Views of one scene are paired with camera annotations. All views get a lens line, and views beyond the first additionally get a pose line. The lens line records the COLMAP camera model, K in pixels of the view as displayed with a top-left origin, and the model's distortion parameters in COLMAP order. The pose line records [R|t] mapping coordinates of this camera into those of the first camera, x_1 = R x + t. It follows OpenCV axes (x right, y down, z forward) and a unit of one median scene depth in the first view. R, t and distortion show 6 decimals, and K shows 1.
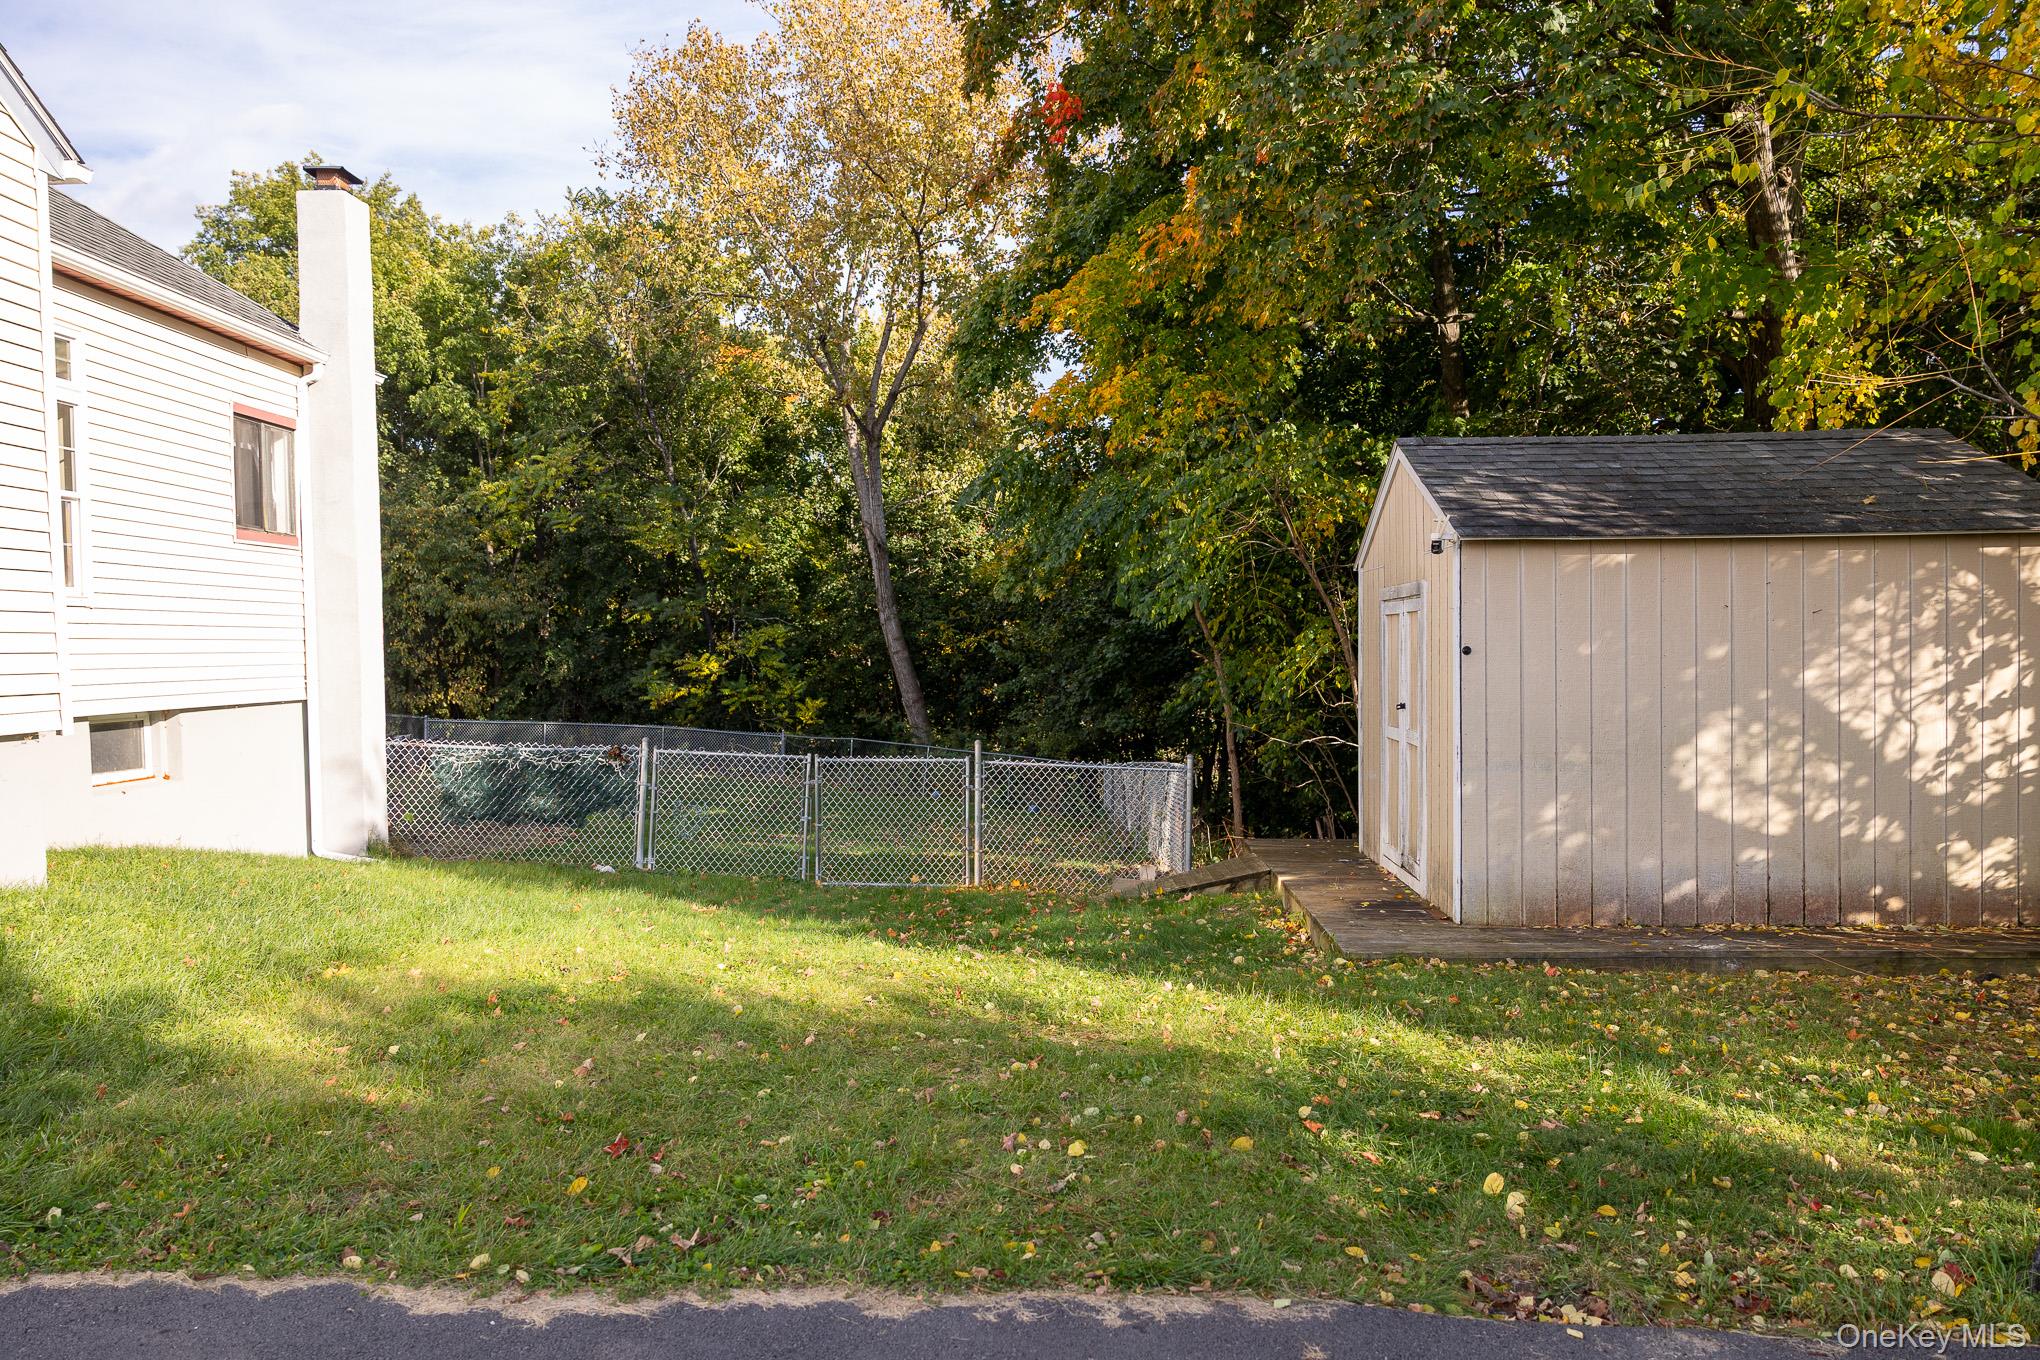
lens RADIAL K [[1371.6, 0, 1018.2], [0, 1371.6, 682.2], [0, 0, 1]] dist [0.002352, -0.000755]
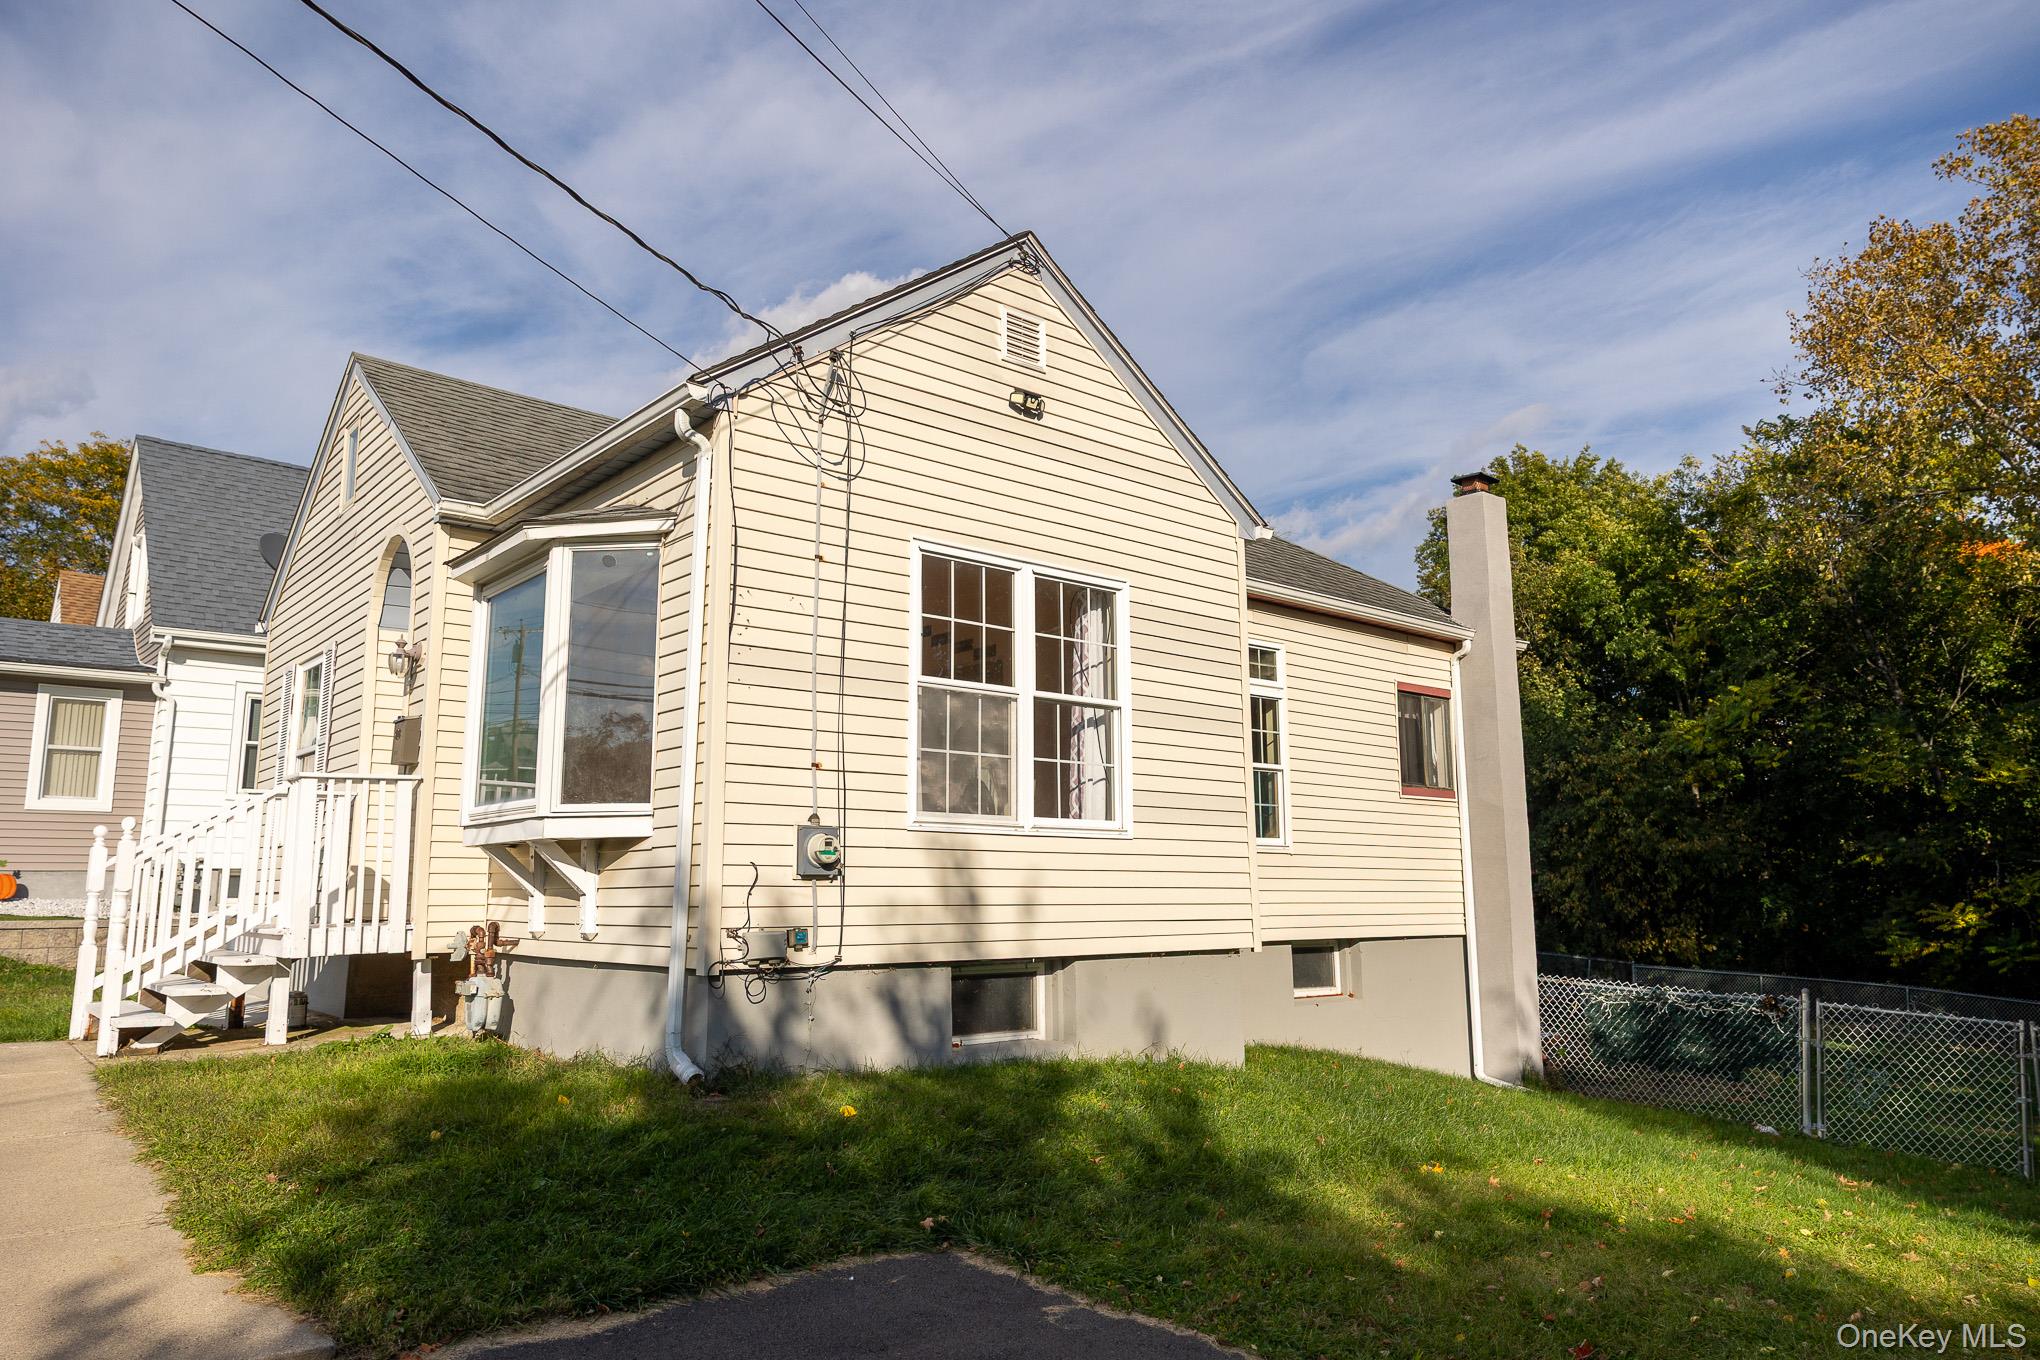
lens RADIAL K [[1367.8, 0, 1025.9], [0, 1367.8, 682.6], [0, 0, 1]] dist [0.021326, 0.003450]
pose [[0.669048, -0.106849, -0.735499, 0.083162], [-0.024884, 0.985836, -0.165853, 0.004257], [0.742803, 0.129266, 0.656913, -0.030610]]
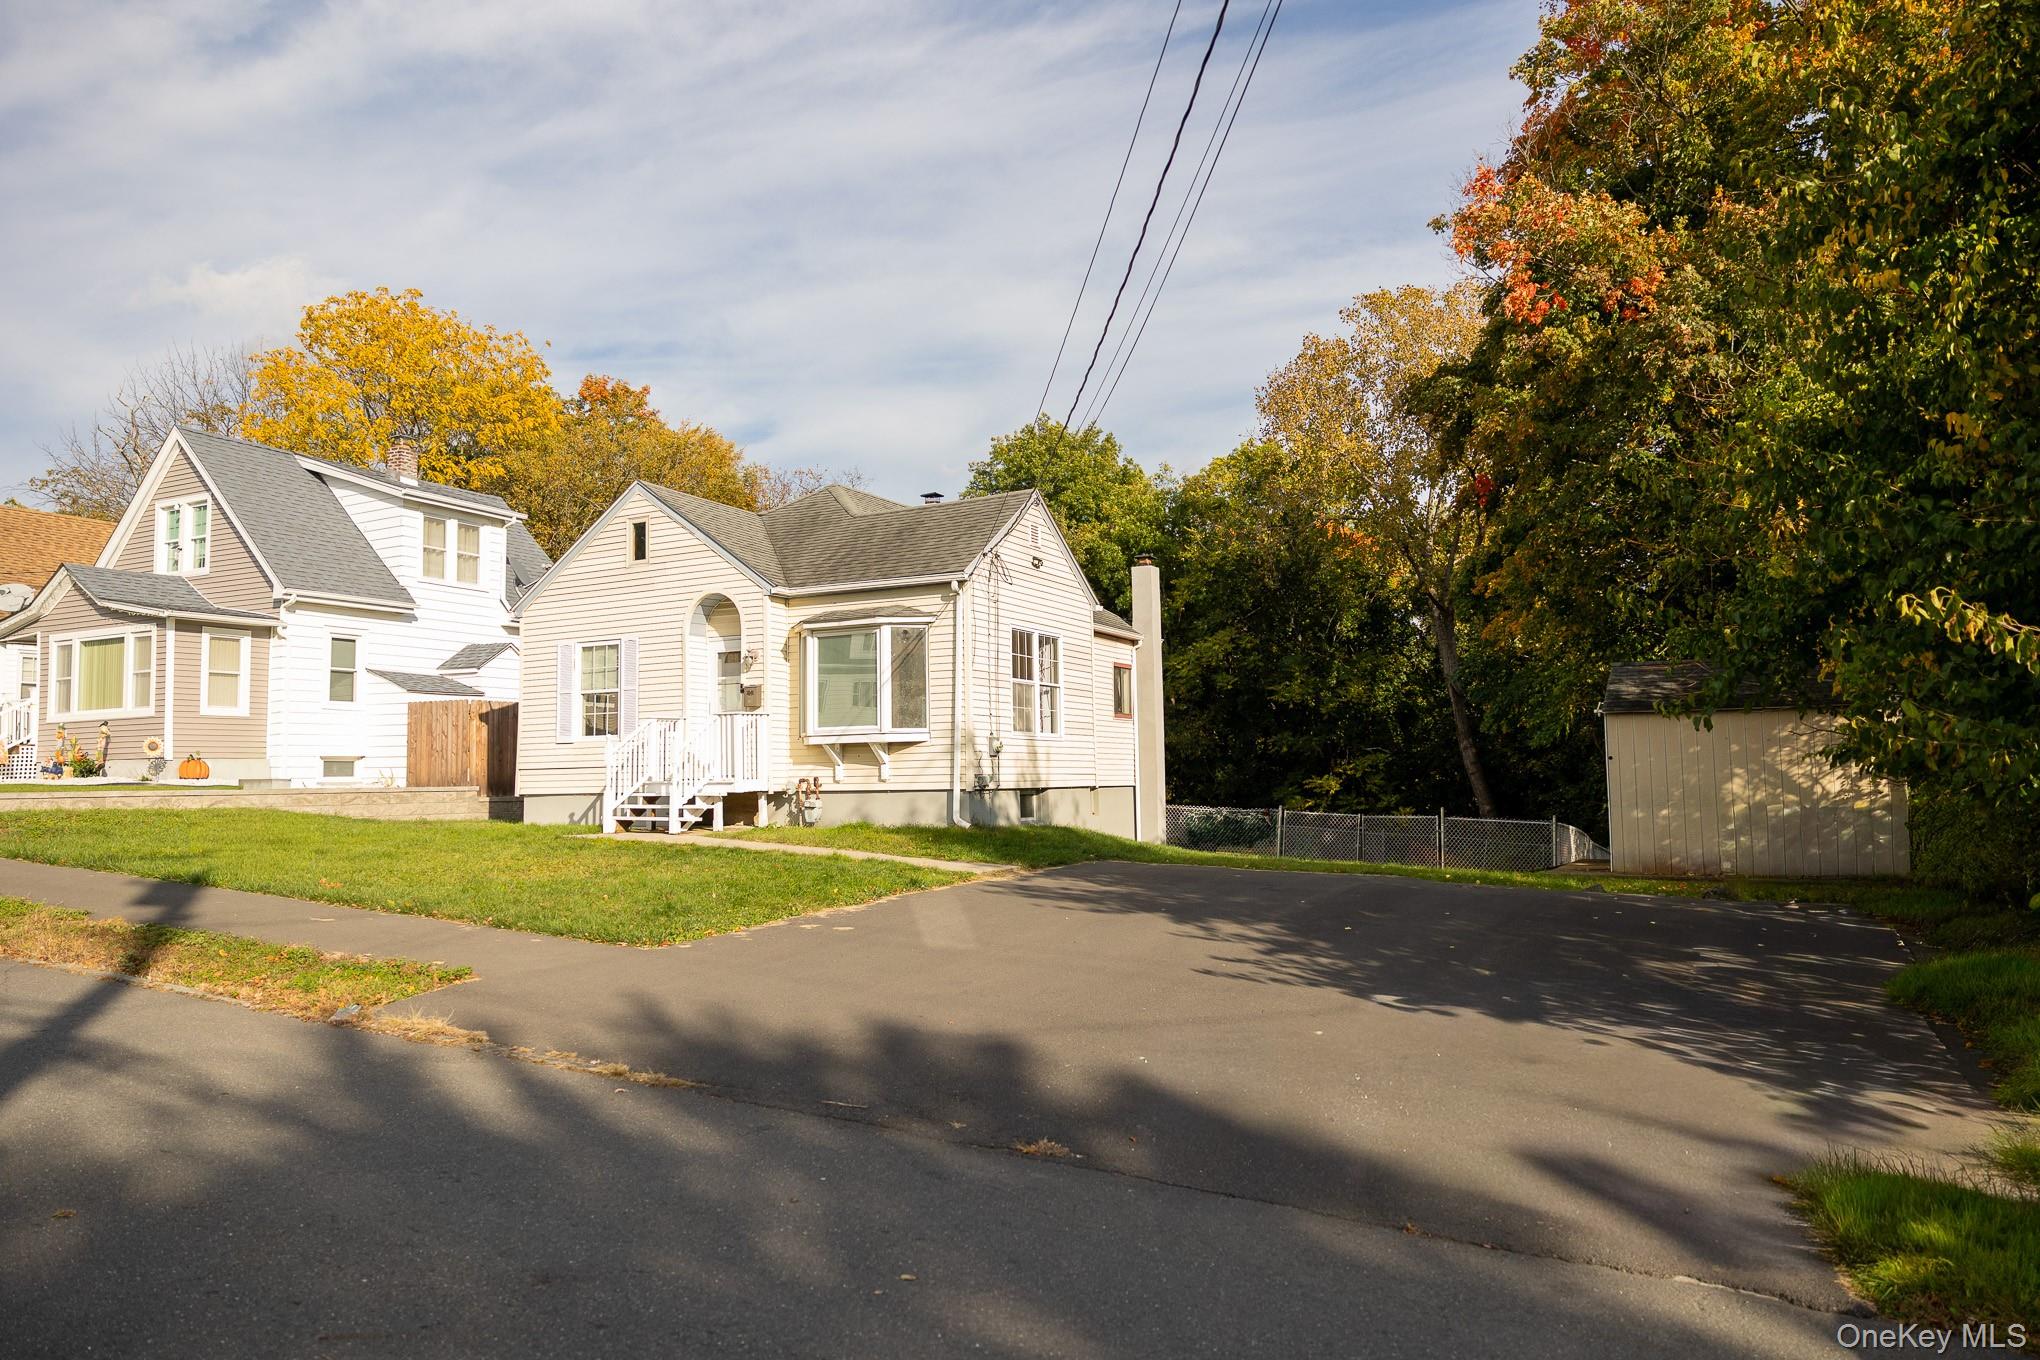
lens RADIAL K [[1417.6, 0, 984.3], [0, 1417.6, 685.2], [0, 0, 1]] dist [0.003835, 0.030205]
pose [[0.889696, -0.032519, -0.455393, 0.315222], [-0.009438, 0.995937, -0.089558, 0.055426], [0.456455, 0.083977, 0.885775, -1.133282]]
